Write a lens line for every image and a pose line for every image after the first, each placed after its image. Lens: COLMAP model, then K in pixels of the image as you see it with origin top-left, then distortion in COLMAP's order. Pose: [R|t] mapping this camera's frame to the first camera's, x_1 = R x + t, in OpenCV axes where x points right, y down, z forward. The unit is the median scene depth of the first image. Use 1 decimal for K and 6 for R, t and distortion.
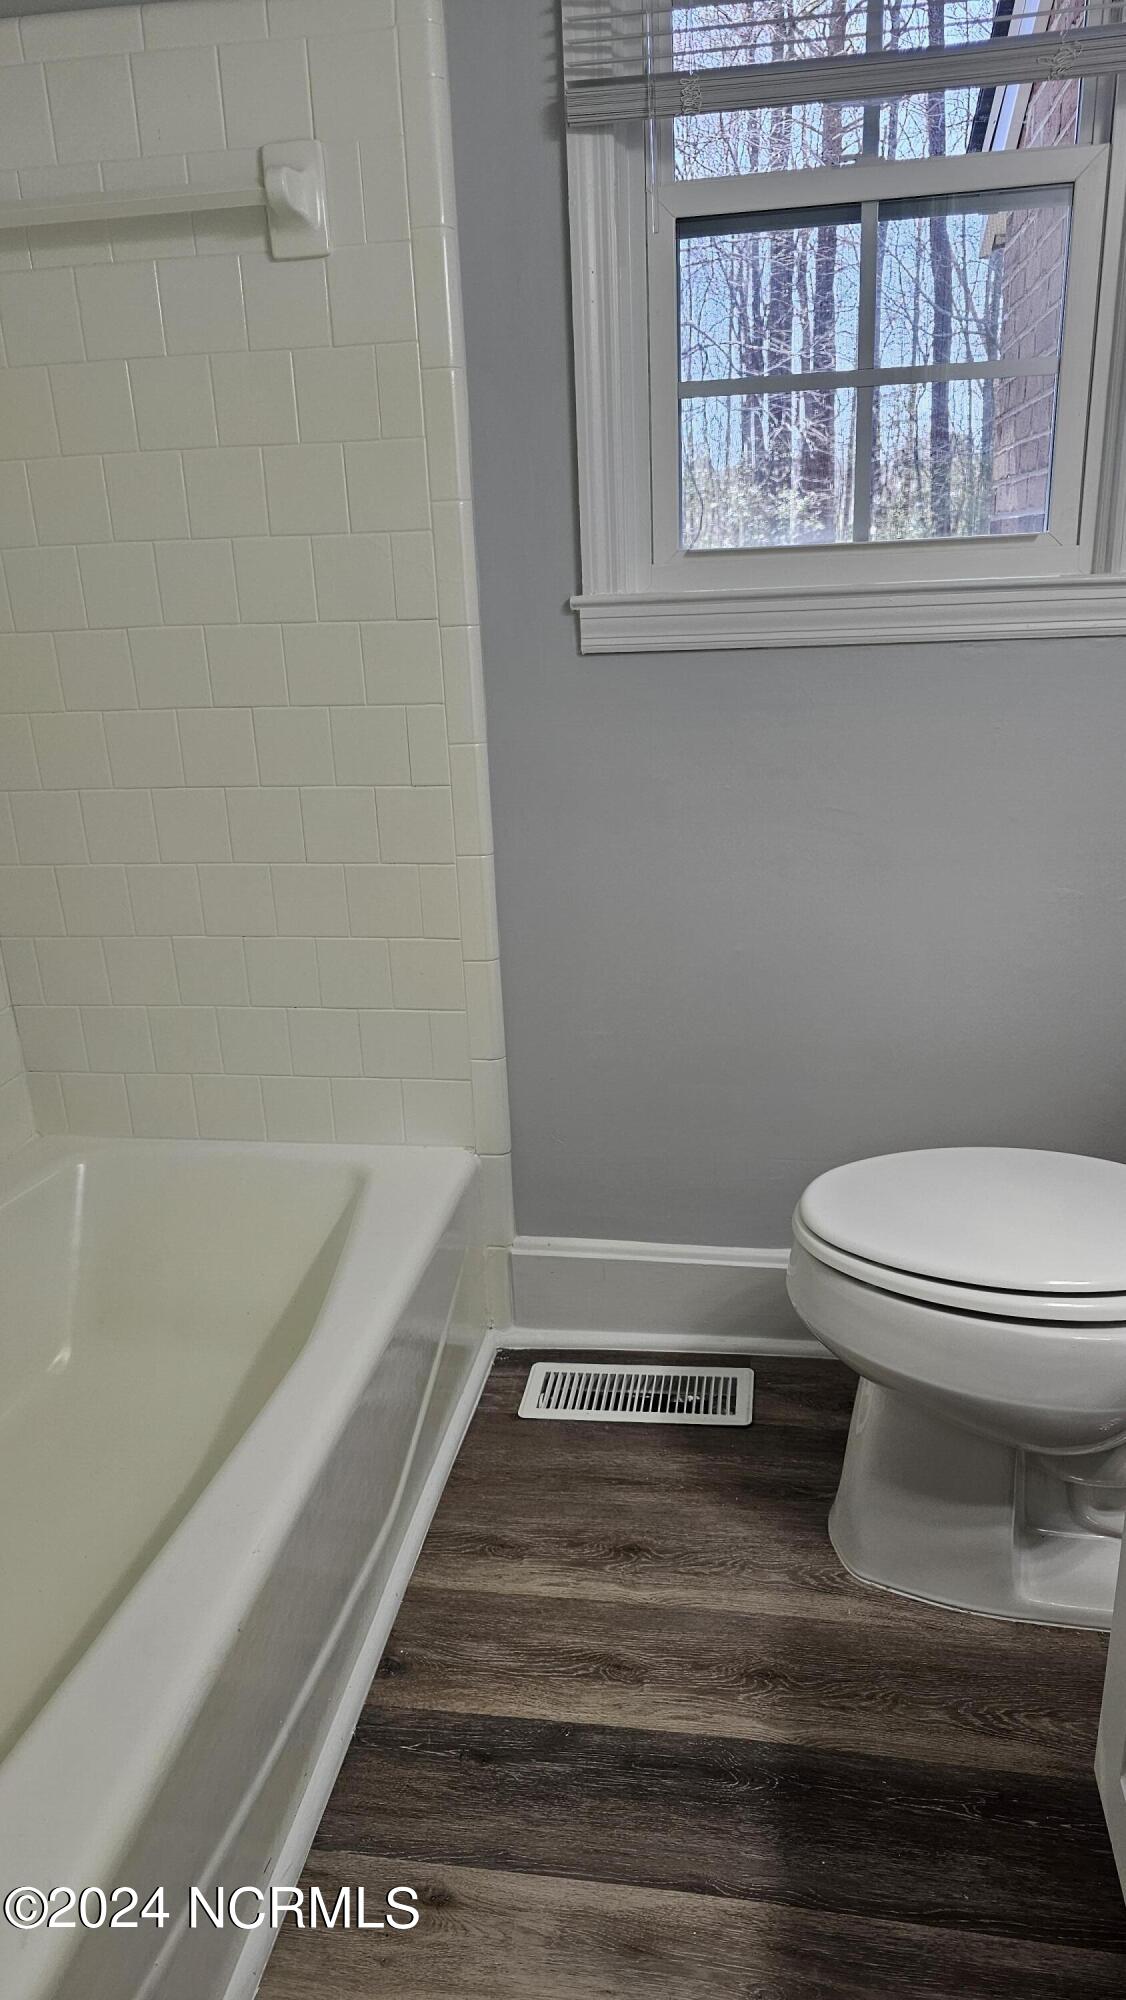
lens RADIAL K [[1348.4, 0, 560.1], [0, 1348.4, 1009.4], [0, 0, 1]] dist [0.036695, -0.022744]
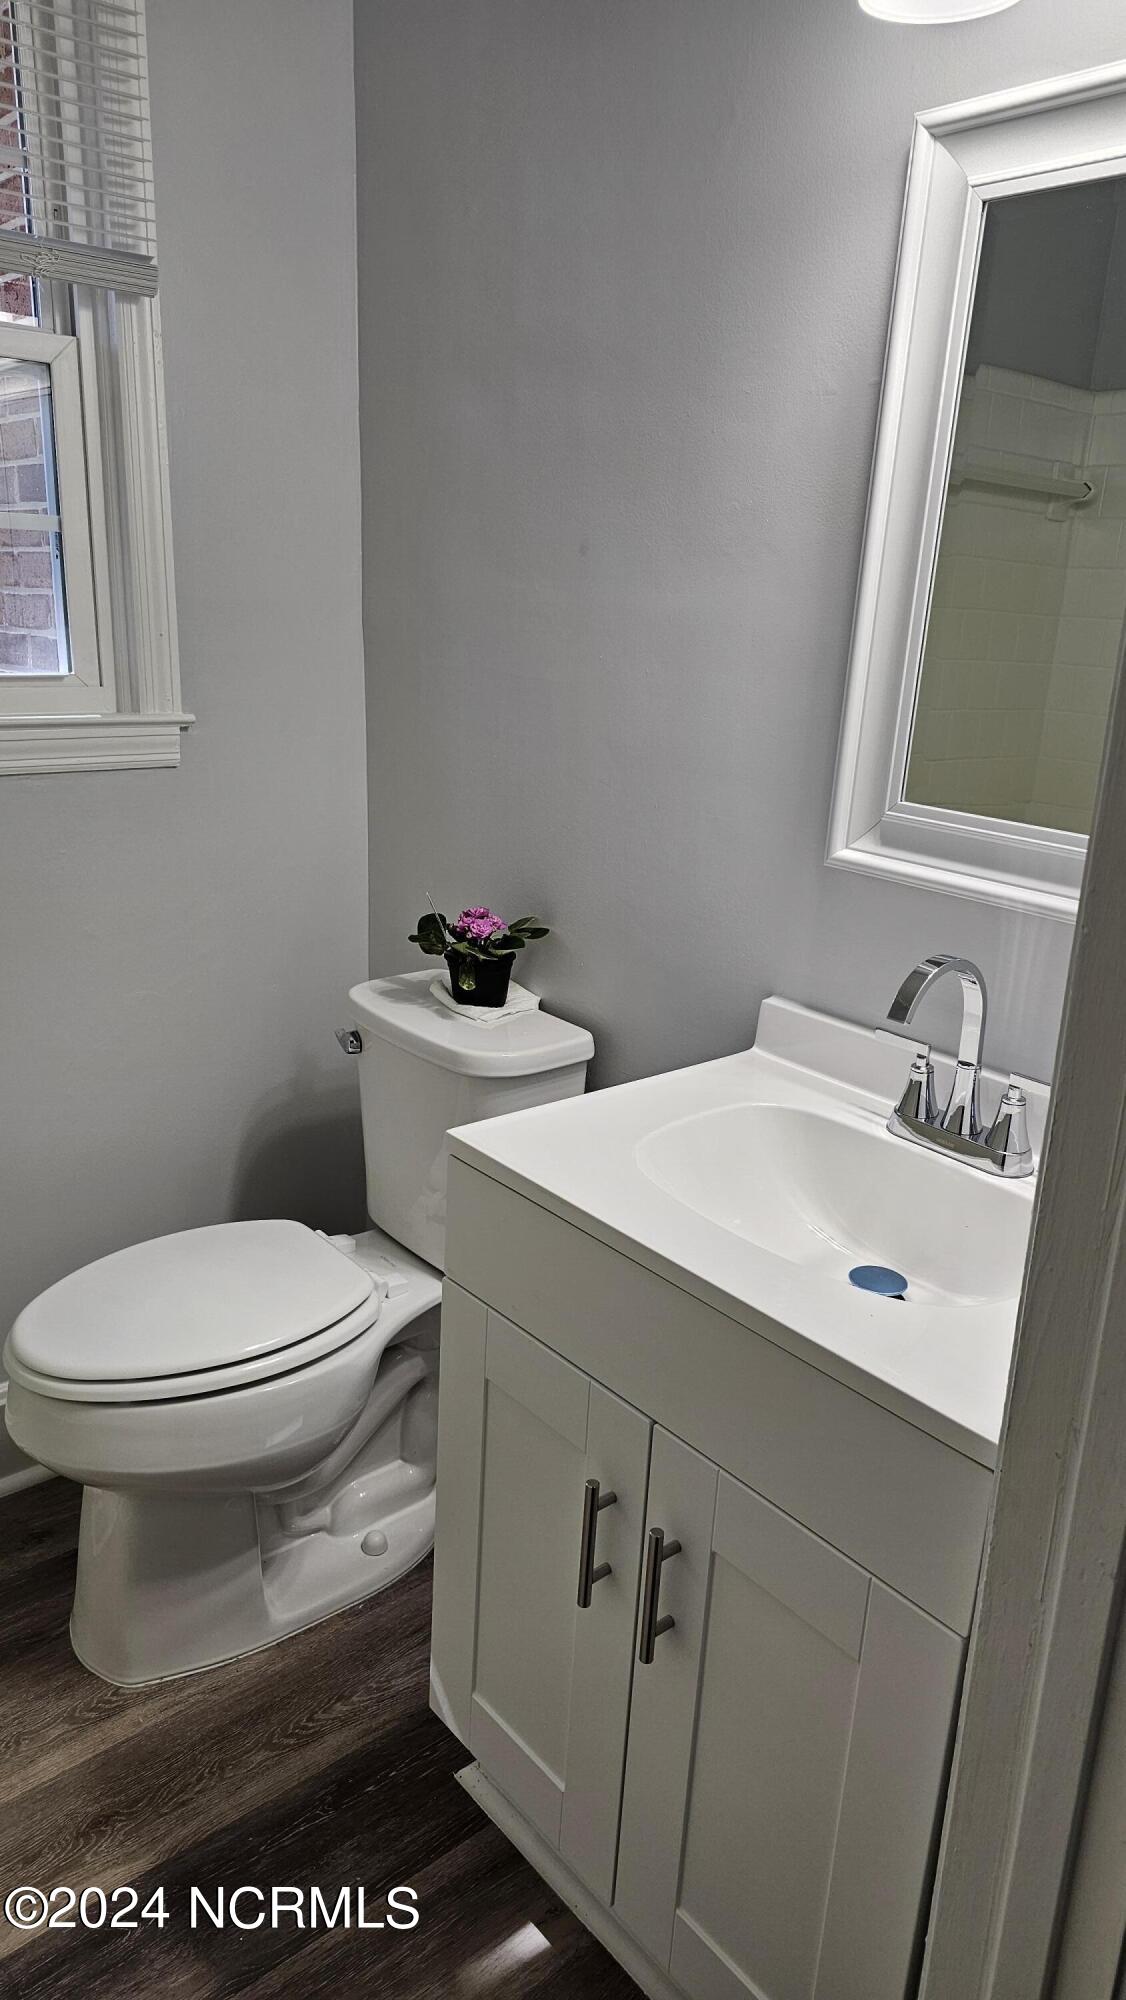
lens RADIAL K [[1348.4, 0, 556.0], [0, 1348.4, 995.3], [0, 0, 1]] dist [0.036695, -0.022744]
pose [[0.645160, -0.151630, 0.748851, -0.283397], [0.188457, 0.981408, 0.036357, -0.074552], [-0.740441, 0.117670, 0.661741, 0.023997]]
